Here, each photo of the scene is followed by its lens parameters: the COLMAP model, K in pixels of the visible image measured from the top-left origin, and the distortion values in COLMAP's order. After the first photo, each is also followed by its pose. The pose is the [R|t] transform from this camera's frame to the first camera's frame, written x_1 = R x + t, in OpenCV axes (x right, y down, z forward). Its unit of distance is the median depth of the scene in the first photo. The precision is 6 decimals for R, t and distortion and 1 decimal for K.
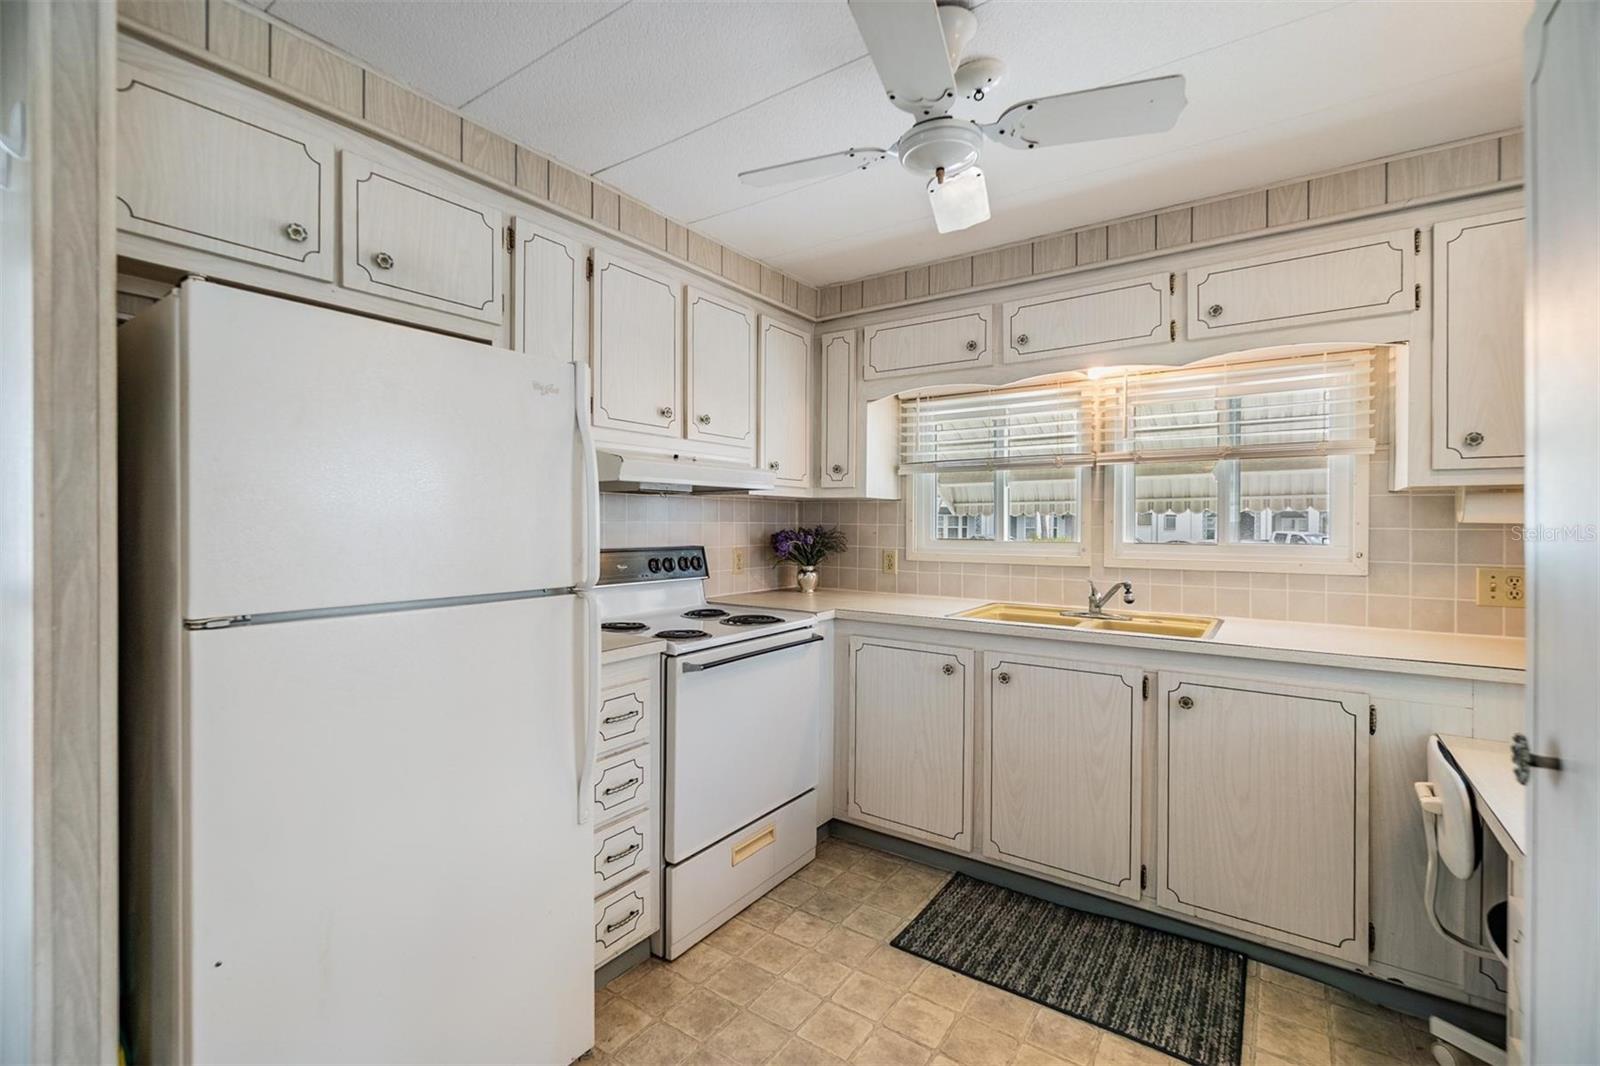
lens RADIAL K [[696.3, 0, 795.3], [0, 696.3, 525.6], [0, 0, 1]] dist [-0.000623, 0.000168]
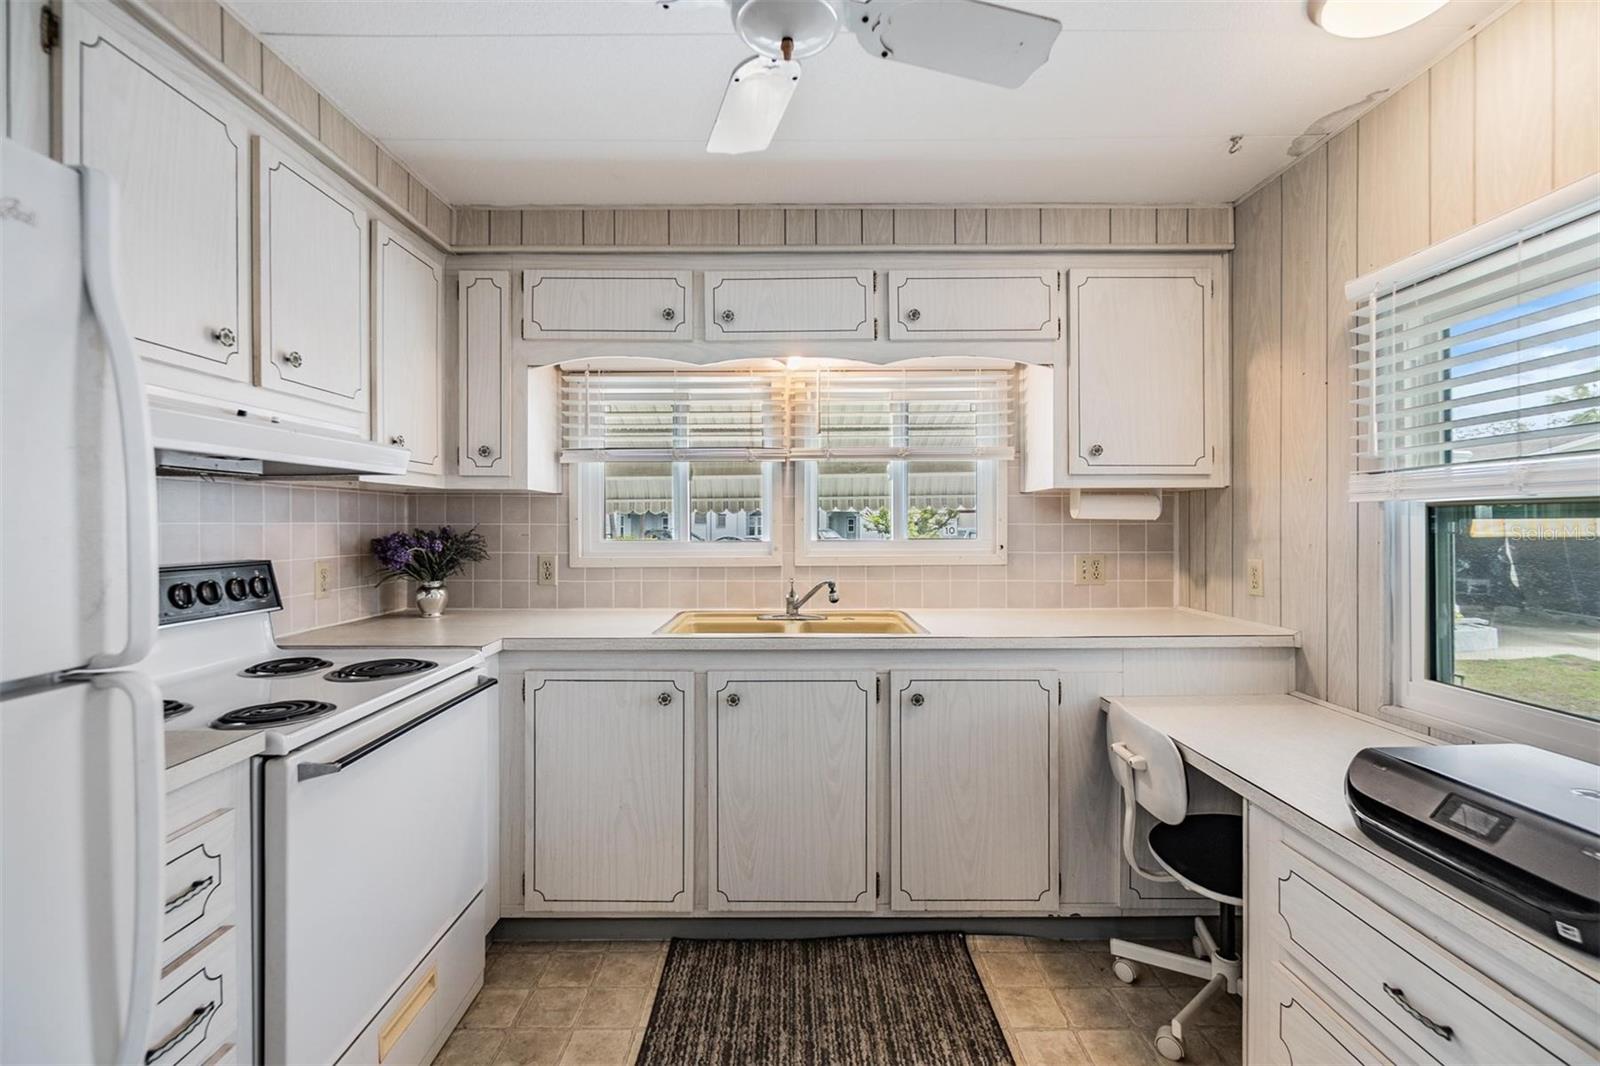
lens RADIAL K [[695.8, 0, 796.6], [0, 695.8, 524.7], [0, 0, 1]] dist [-0.003423, -0.000140]
pose [[0.815904, -0.008516, 0.578124, -0.120849], [0.008499, 0.999960, 0.002735, -0.000858], [-0.578124, 0.002682, 0.815944, 0.223860]]
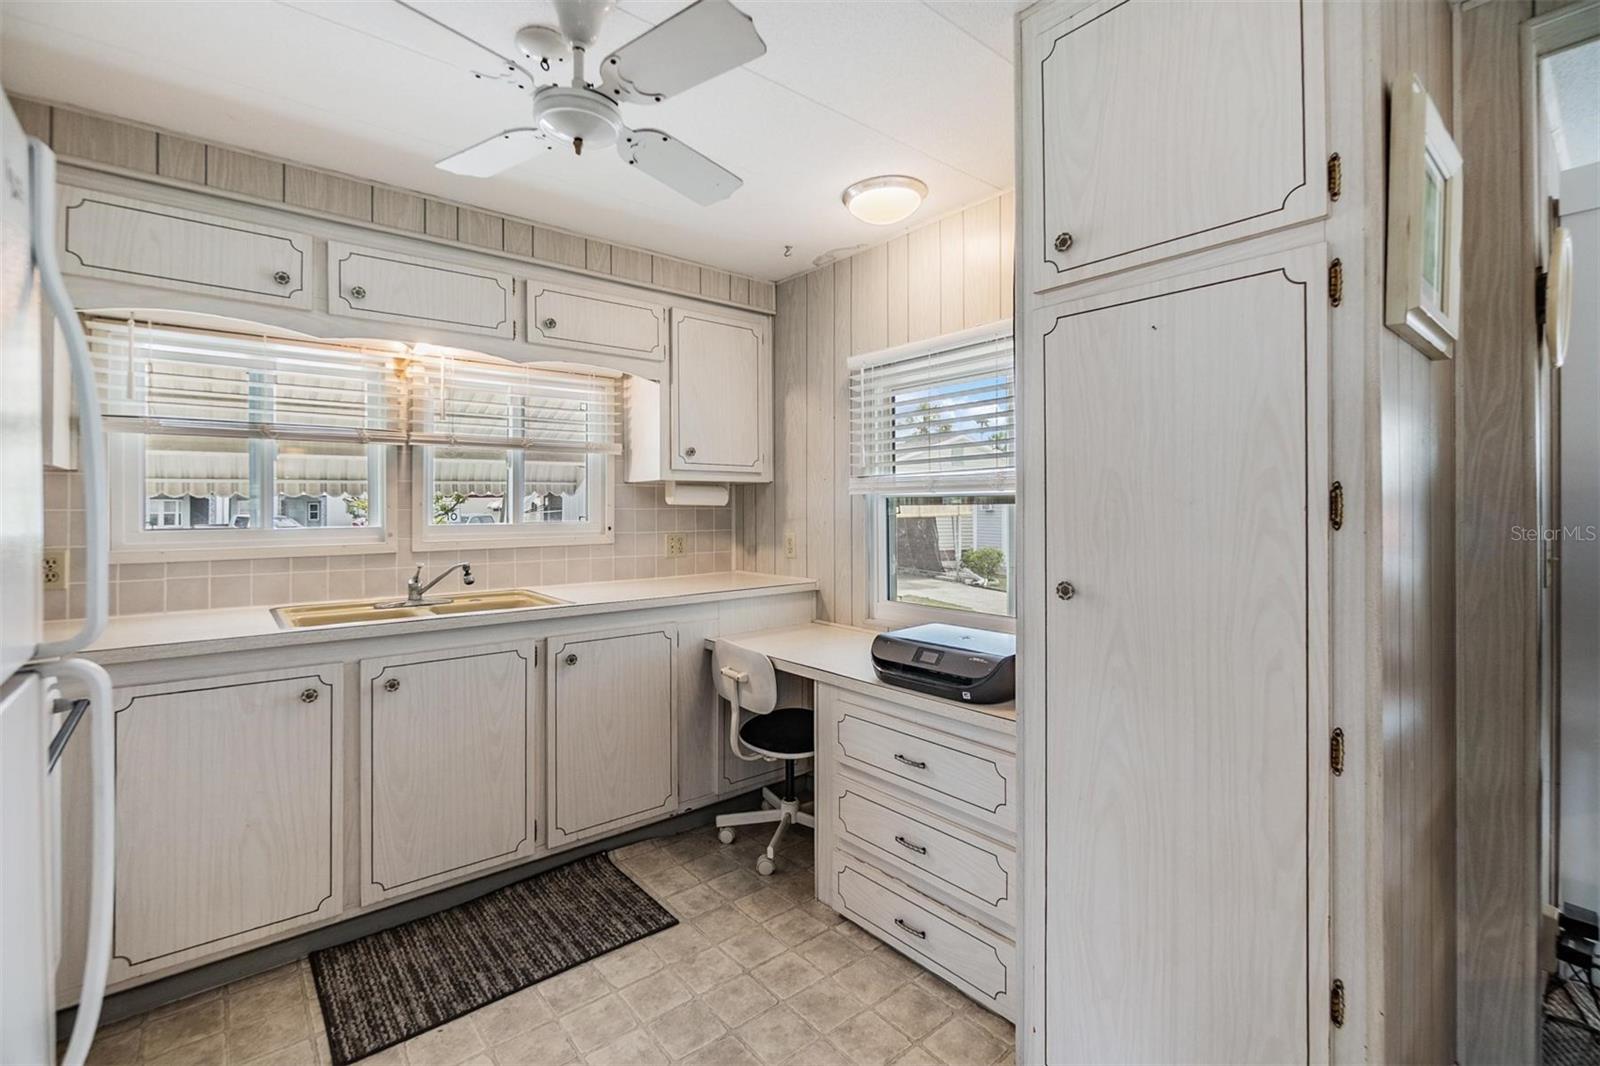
lens RADIAL K [[705.0, 0, 794.0], [0, 705.0, 503.8], [0, 0, 1]] dist [-0.004024, -0.000164]
pose [[0.263040, -0.001136, 0.964784, -0.372508], [0.007686, 0.999970, -0.000919, -0.001571], [-0.964754, 0.007657, 0.263041, 0.258542]]
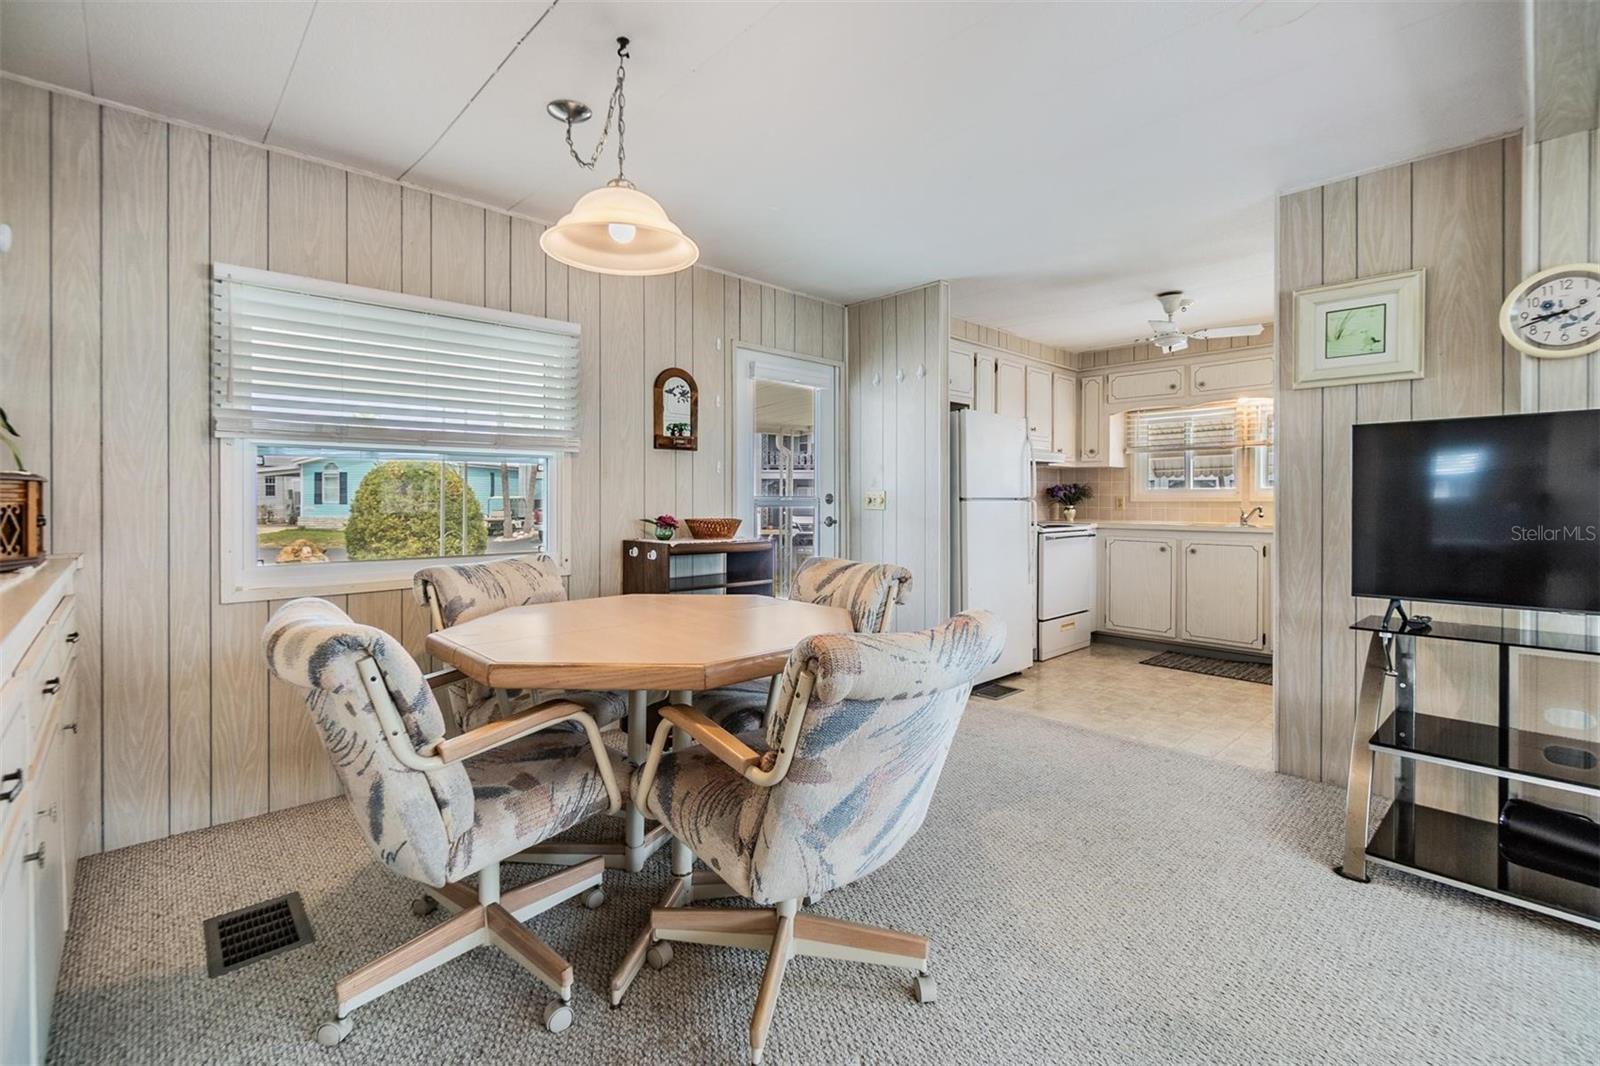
lens RADIAL K [[705.0, 0, 794.0], [0, 705.0, 503.8], [0, 0, 1]] dist [-0.004024, -0.000164]
pose [[0.979151, -0.003424, -0.203106, -0.399919], [0.003694, 0.999993, 0.000949, 0.063925], [0.203101, -0.001680, 0.979156, -1.184565]]
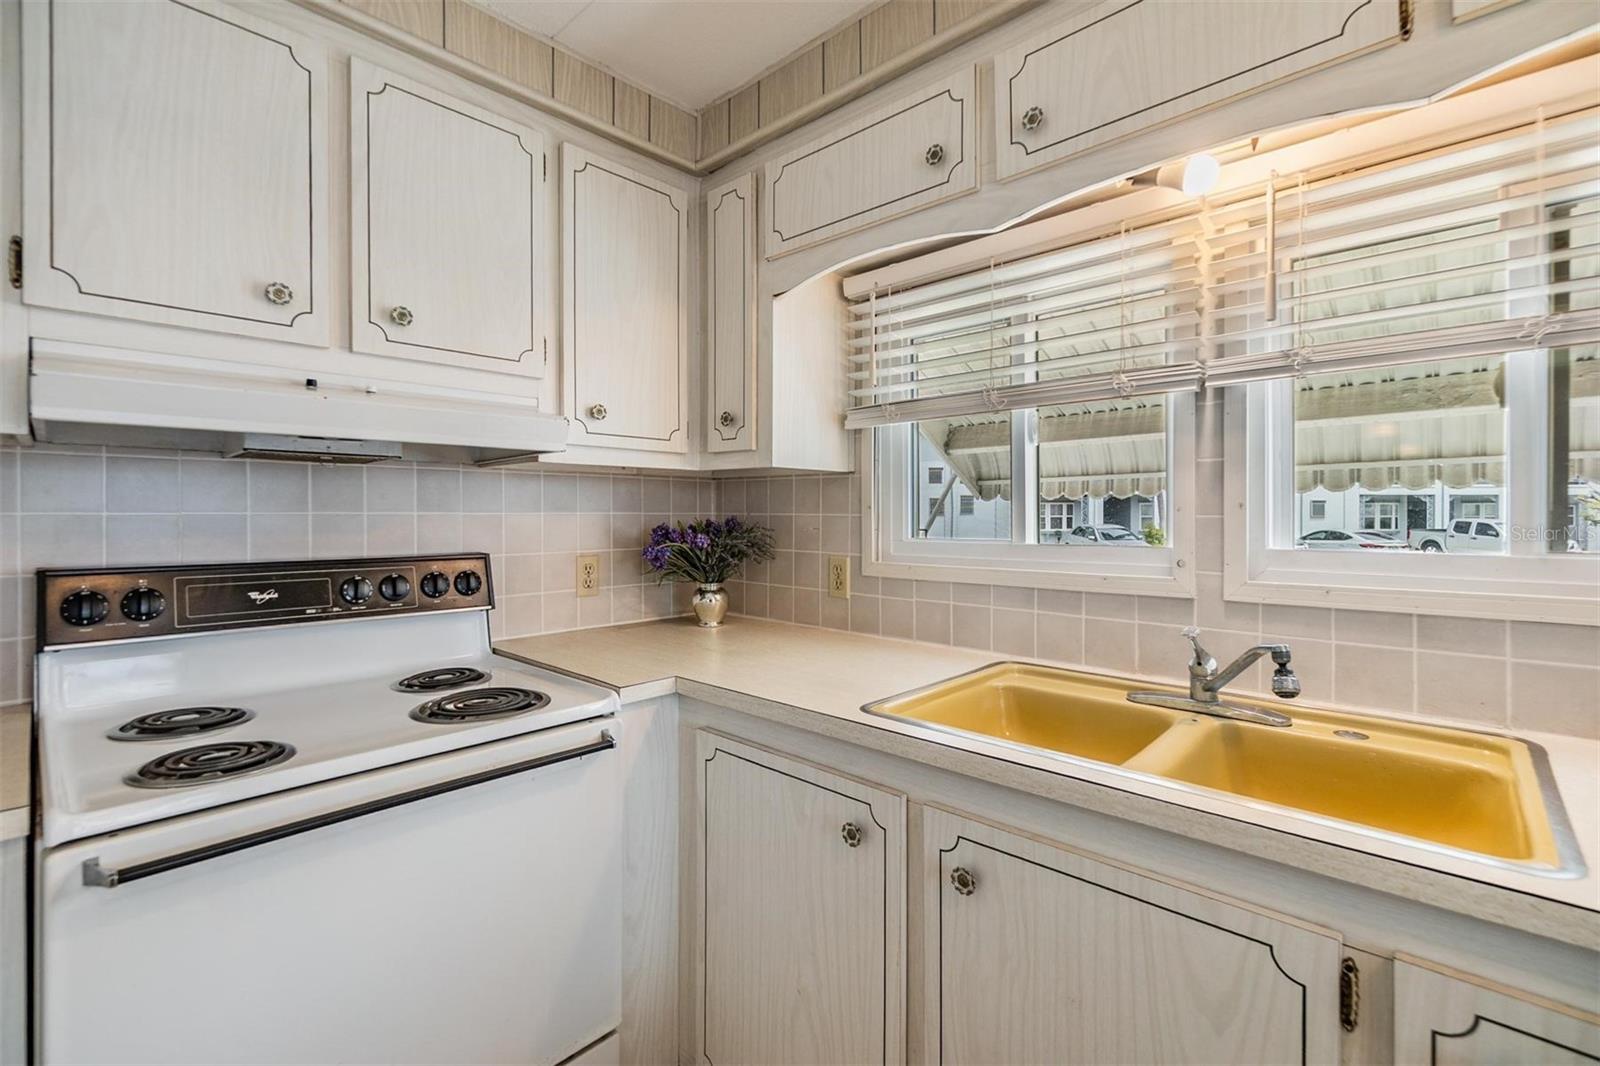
lens RADIAL K [[711.1, 0, 791.2], [0, 711.1, 514.9], [0, 0, 1]] dist [-0.001467, -0.000262]
pose [[0.989815, -0.006409, -0.142218, 0.234163], [0.006162, 0.999979, -0.002174, -0.000137], [0.142229, 0.001276, 0.989833, 0.508144]]
